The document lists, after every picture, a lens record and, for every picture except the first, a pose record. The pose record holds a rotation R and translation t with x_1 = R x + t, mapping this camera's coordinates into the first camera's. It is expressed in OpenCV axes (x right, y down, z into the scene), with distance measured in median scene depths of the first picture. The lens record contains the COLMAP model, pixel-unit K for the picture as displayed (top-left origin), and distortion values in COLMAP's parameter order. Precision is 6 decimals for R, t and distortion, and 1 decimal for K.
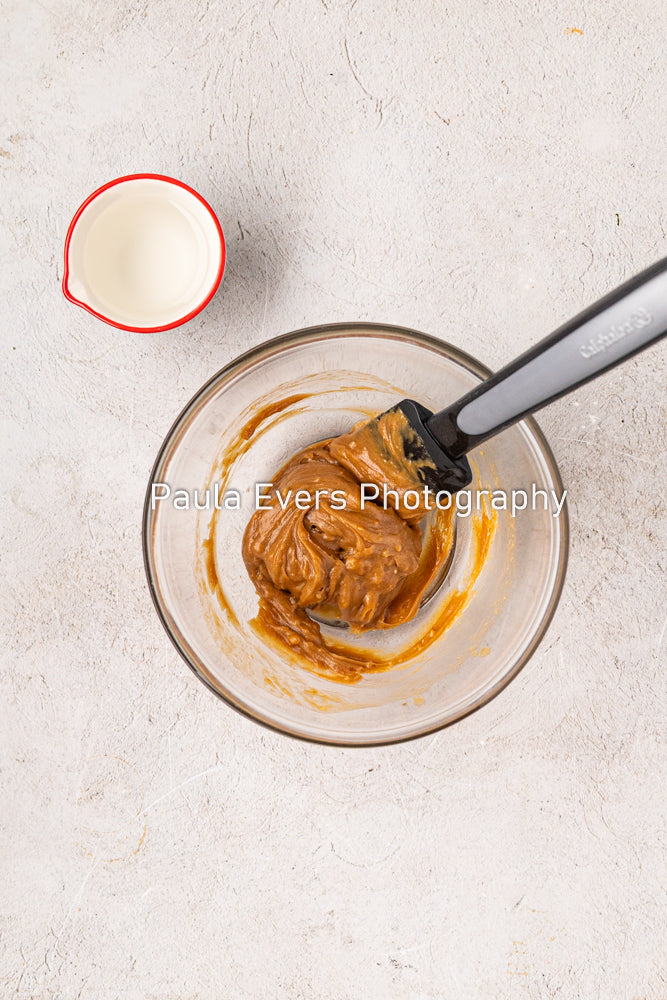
lens RADIAL K [[1878.5, 0, 340.4], [0, 1878.5, 504.0], [0, 0, 1]] dist [-0.003444, 0.073370]
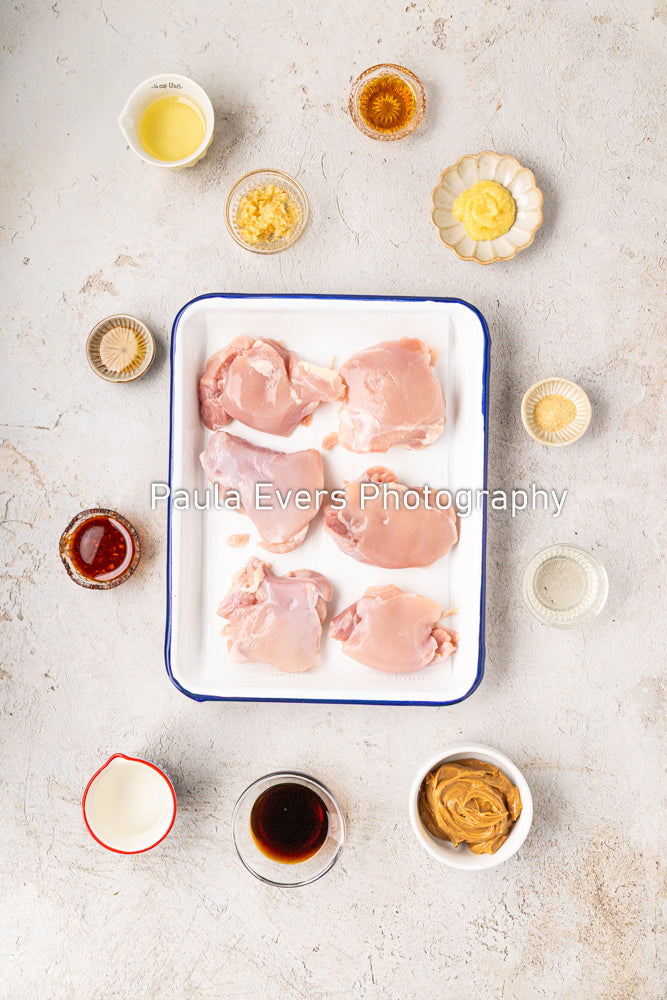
lens RADIAL K [[1878.5, 0, 340.4], [0, 1878.5, 504.0], [0, 0, 1]] dist [-0.003444, 0.073370]
pose [[0.999999, -0.001046, 0.000201, 0.004985], [0.001046, 0.999999, 0.000291, 0.028551], [-0.000201, -0.000291, 1.000000, -0.692932]]
